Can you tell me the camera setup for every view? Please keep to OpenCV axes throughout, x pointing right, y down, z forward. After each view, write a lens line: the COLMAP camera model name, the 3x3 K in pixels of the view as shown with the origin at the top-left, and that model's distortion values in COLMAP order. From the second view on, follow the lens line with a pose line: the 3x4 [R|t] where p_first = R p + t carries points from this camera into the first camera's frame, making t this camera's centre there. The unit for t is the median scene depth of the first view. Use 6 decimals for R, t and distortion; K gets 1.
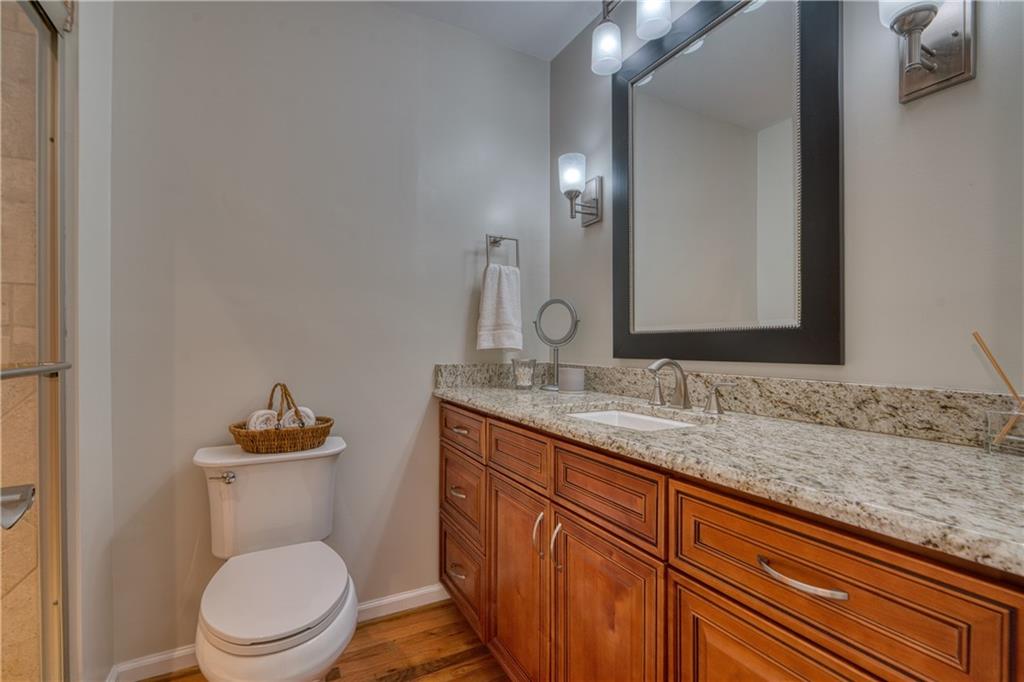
lens RADIAL K [[465.1, 0, 512.2], [0, 465.1, 341.7], [0, 0, 1]] dist [-0.009306, 0.000692]
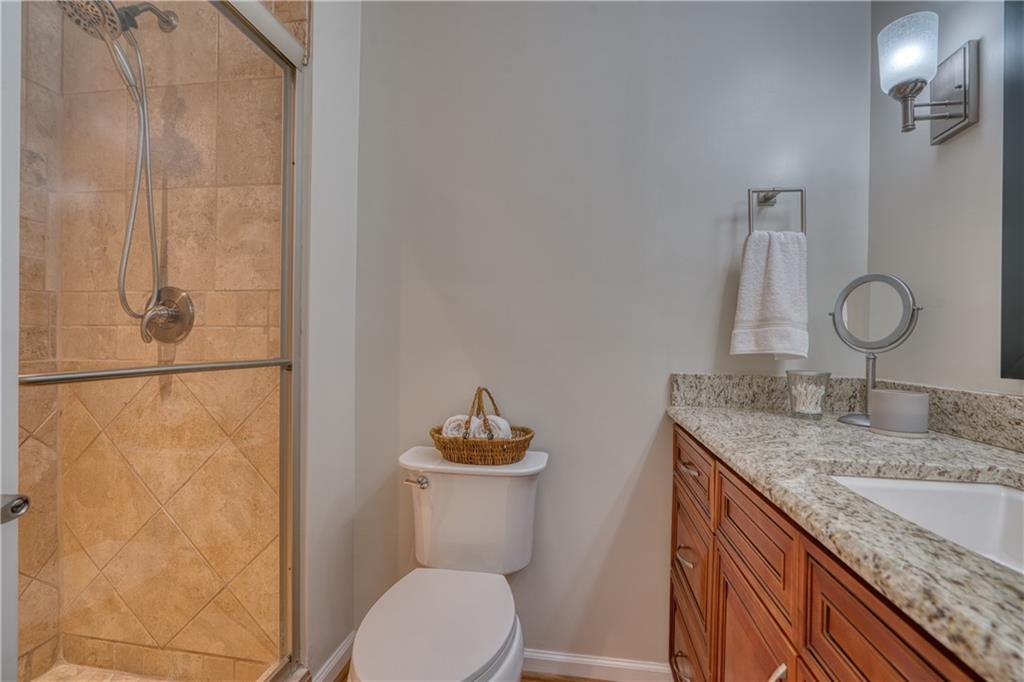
lens RADIAL K [[465.1, 0, 511.9], [0, 465.1, 345.6], [0, 0, 1]] dist [-0.009306, 0.000692]
pose [[0.804057, 0.010406, -0.594461, 0.079011], [-0.008796, 0.999946, 0.005607, 0.001641], [0.594487, 0.000720, 0.804105, 0.249104]]
